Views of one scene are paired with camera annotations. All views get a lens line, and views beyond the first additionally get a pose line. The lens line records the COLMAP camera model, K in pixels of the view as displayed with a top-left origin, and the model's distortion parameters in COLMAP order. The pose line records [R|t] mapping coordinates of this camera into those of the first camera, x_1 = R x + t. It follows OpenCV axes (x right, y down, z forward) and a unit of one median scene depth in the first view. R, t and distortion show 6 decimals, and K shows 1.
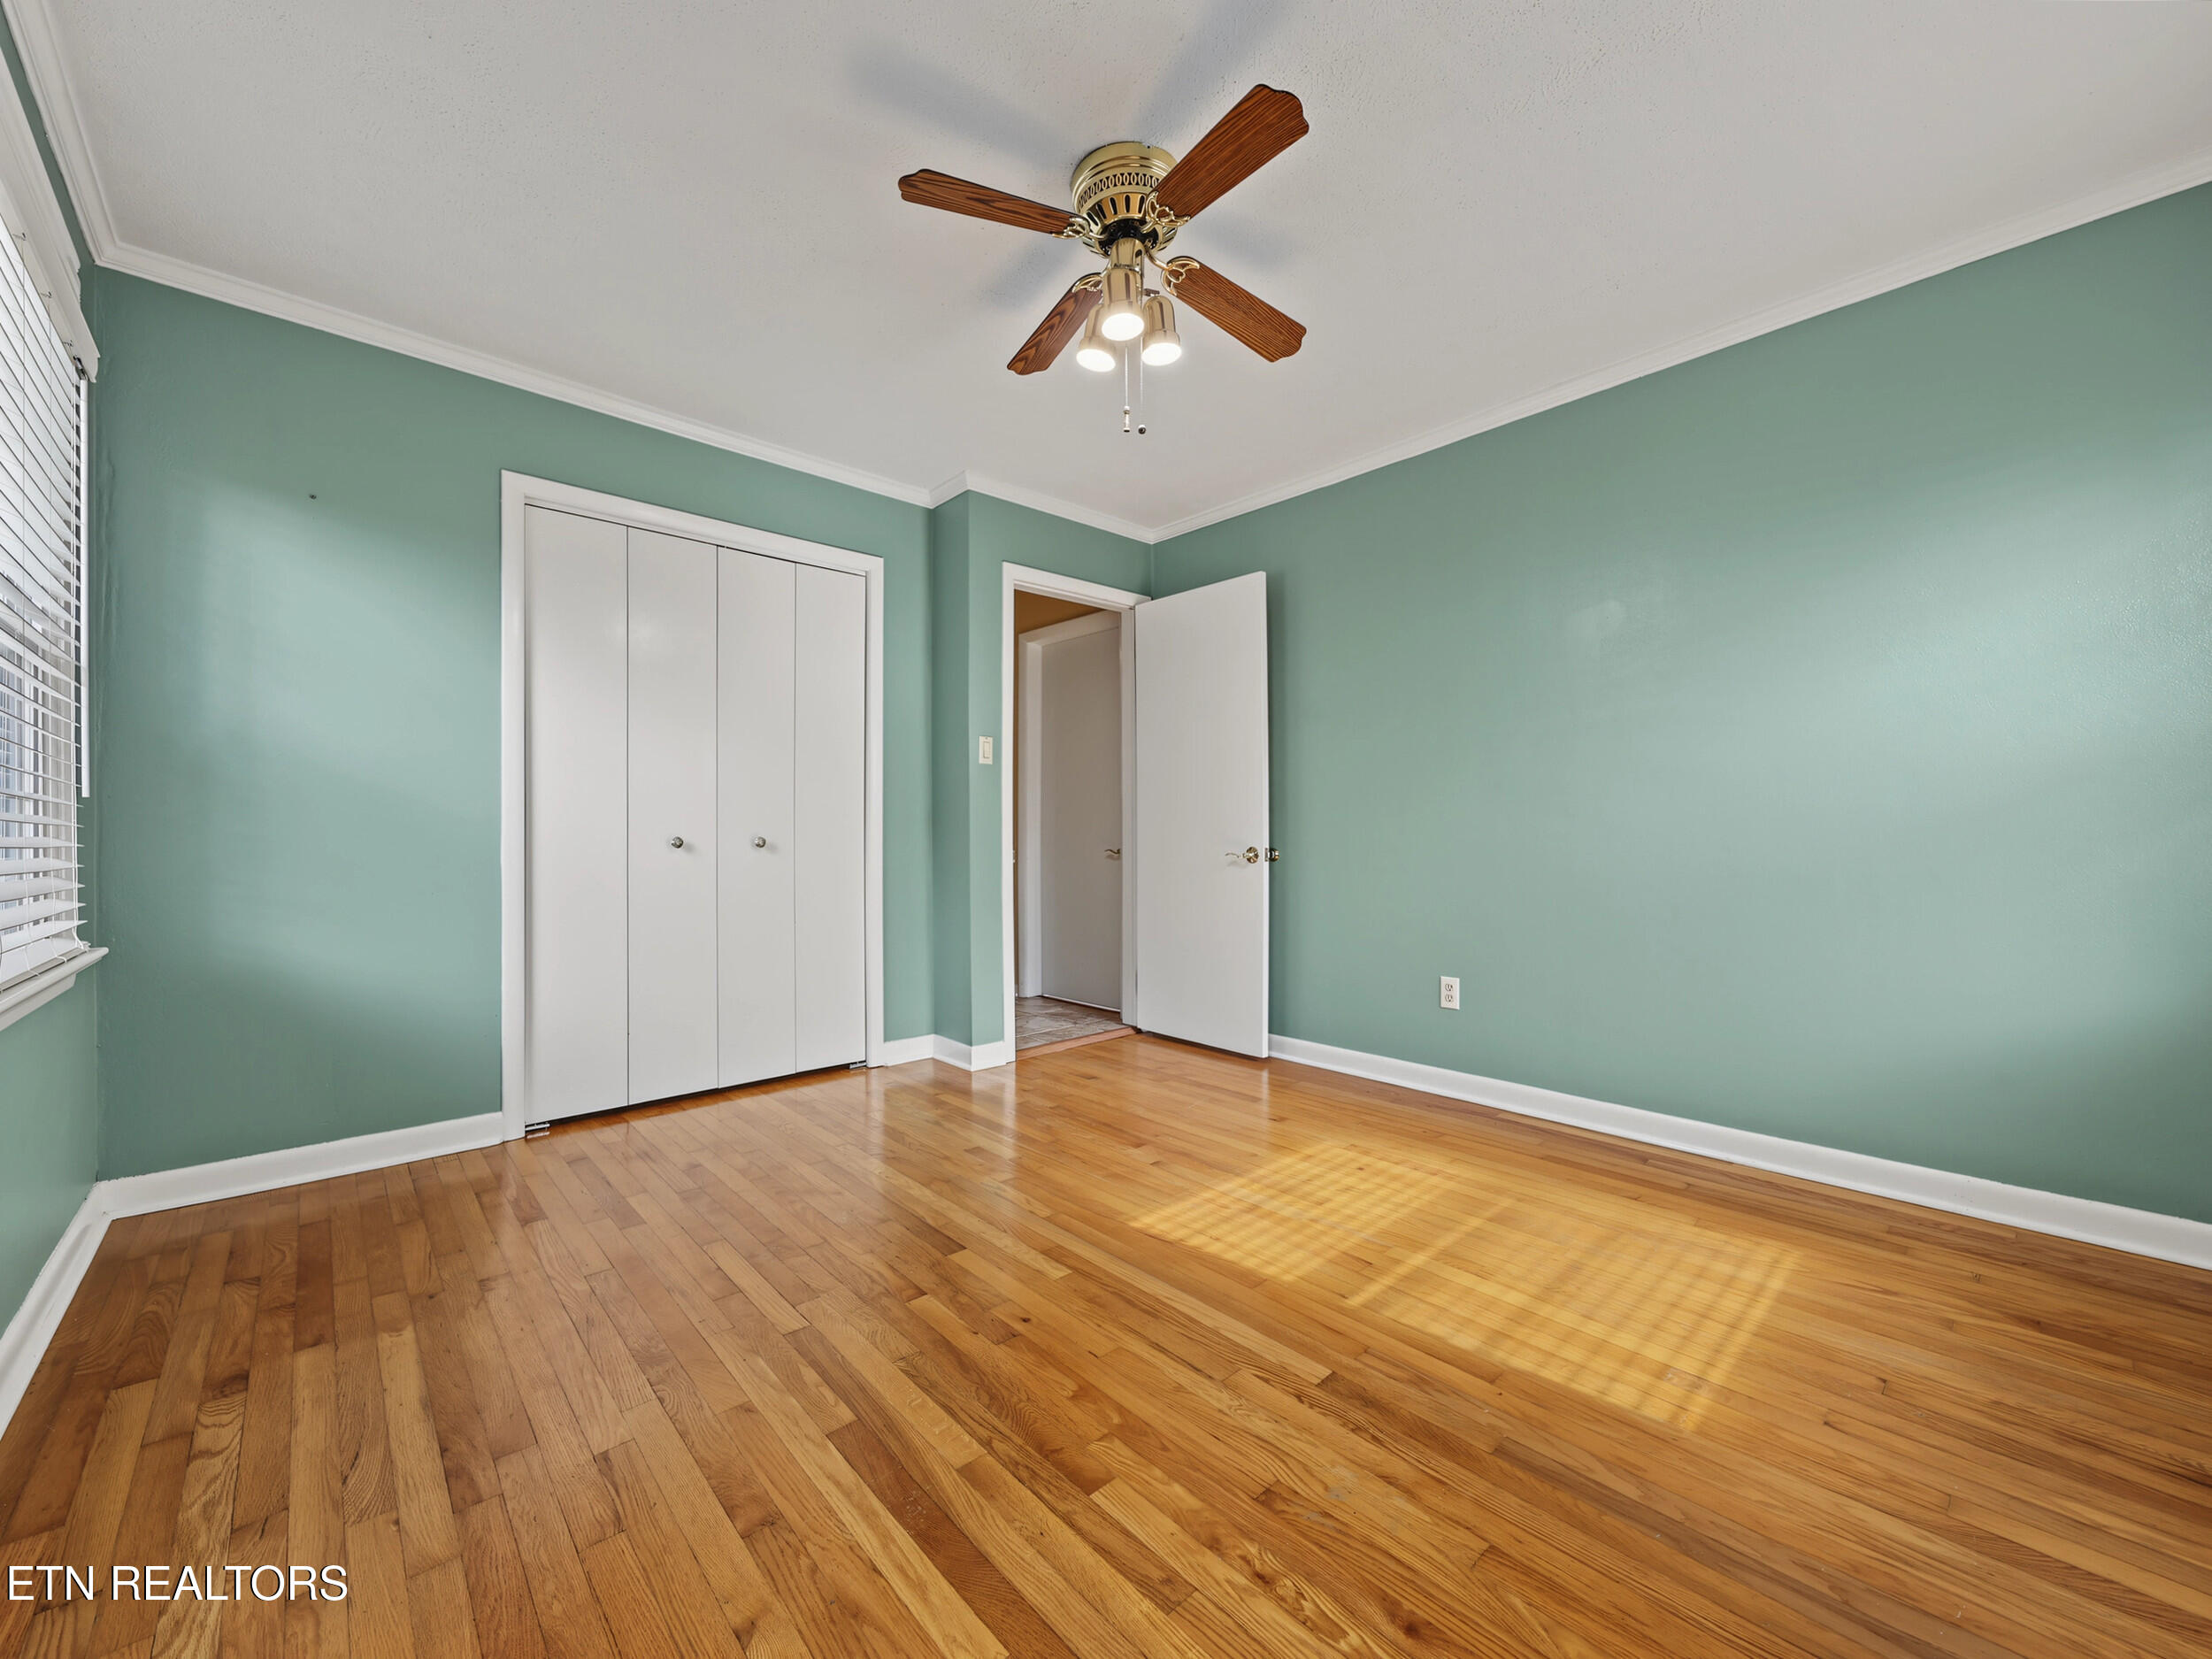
lens RADIAL K [[878.7, 0, 1089.5], [0, 878.7, 830.3], [0, 0, 1]] dist [-0.009563, -0.000605]
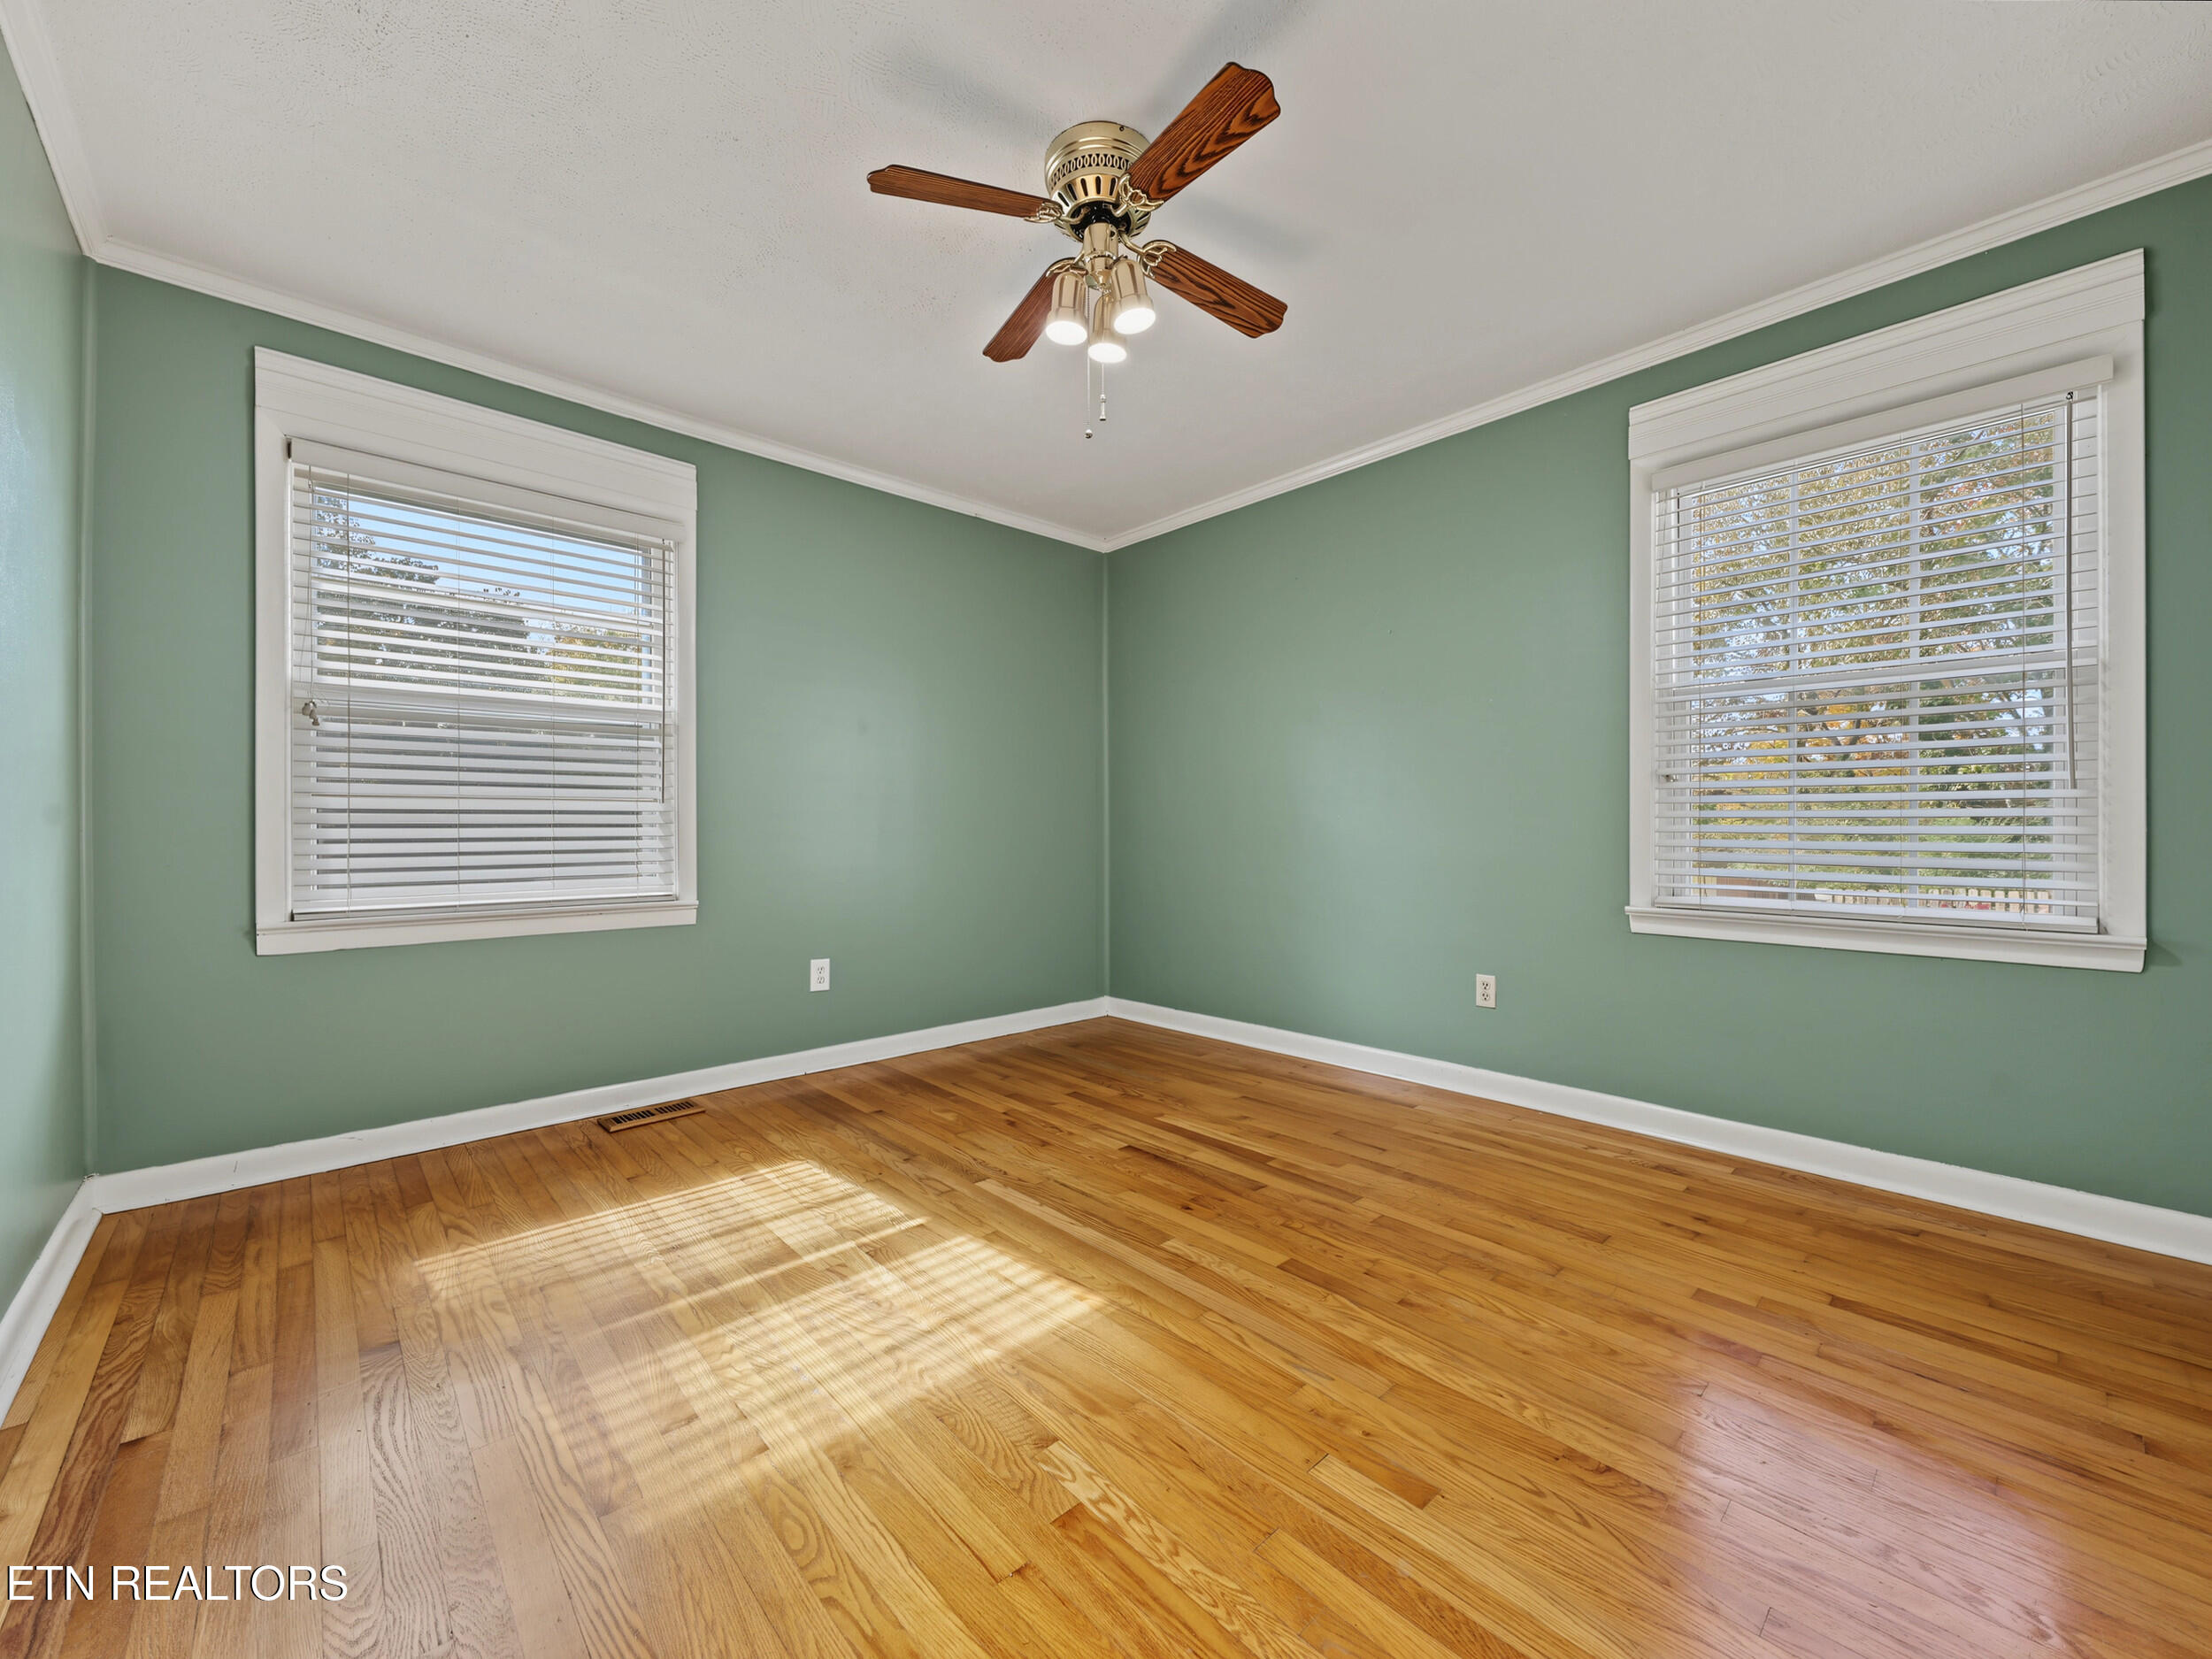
lens RADIAL K [[878.7, 0, 1089.5], [0, 878.7, 830.3], [0, 0, 1]] dist [-0.009563, -0.000605]
pose [[-0.999952, 0.006727, -0.007055, 0.066913], [0.006741, 0.999975, -0.001966, 0.007832], [0.007041, -0.002013, -0.999973, 2.002340]]
